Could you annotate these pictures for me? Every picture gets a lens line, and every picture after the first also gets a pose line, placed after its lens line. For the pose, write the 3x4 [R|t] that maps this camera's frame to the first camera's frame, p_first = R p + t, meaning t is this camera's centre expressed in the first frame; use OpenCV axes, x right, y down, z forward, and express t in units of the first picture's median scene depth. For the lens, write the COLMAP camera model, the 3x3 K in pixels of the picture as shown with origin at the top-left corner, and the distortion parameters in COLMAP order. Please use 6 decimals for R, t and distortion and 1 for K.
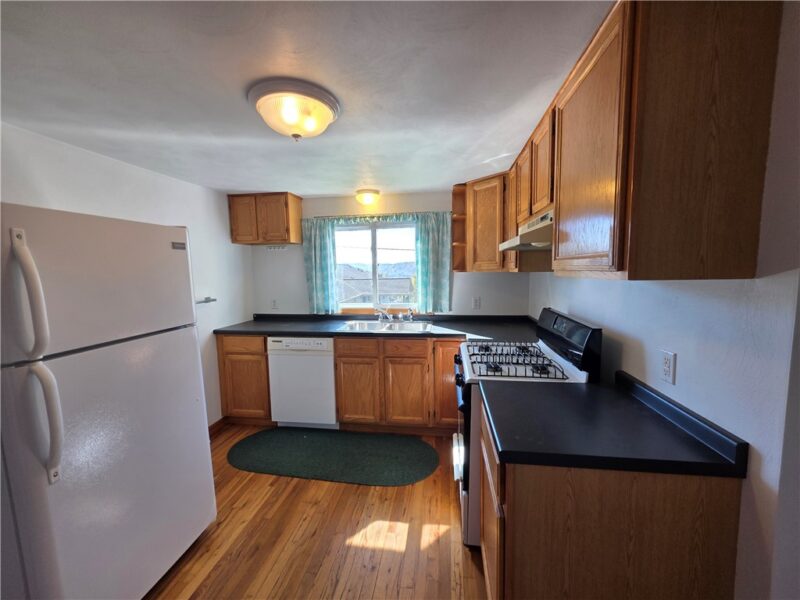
lens RADIAL K [[318.8, 0, 400.0], [0, 318.8, 300.0], [0, 0, 1]] dist [-0.000240, -0.000345]
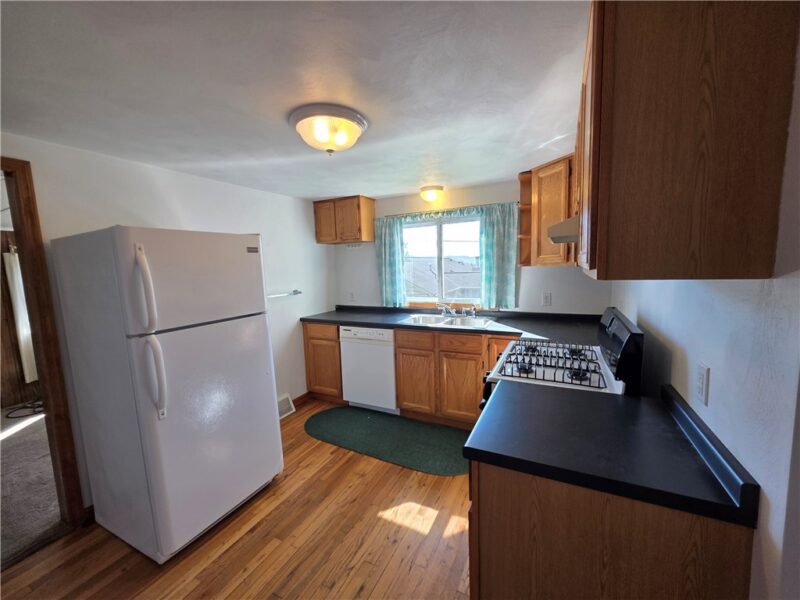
lens RADIAL K [[318.8, 0, 400.0], [0, 318.8, 300.0], [0, 0, 1]] dist [-0.000240, -0.000345]
pose [[0.949352, 0.020935, -0.313516, 0.152585], [-0.014187, 0.999616, 0.023792, -0.006131], [0.313894, -0.018140, 0.949285, -0.008574]]
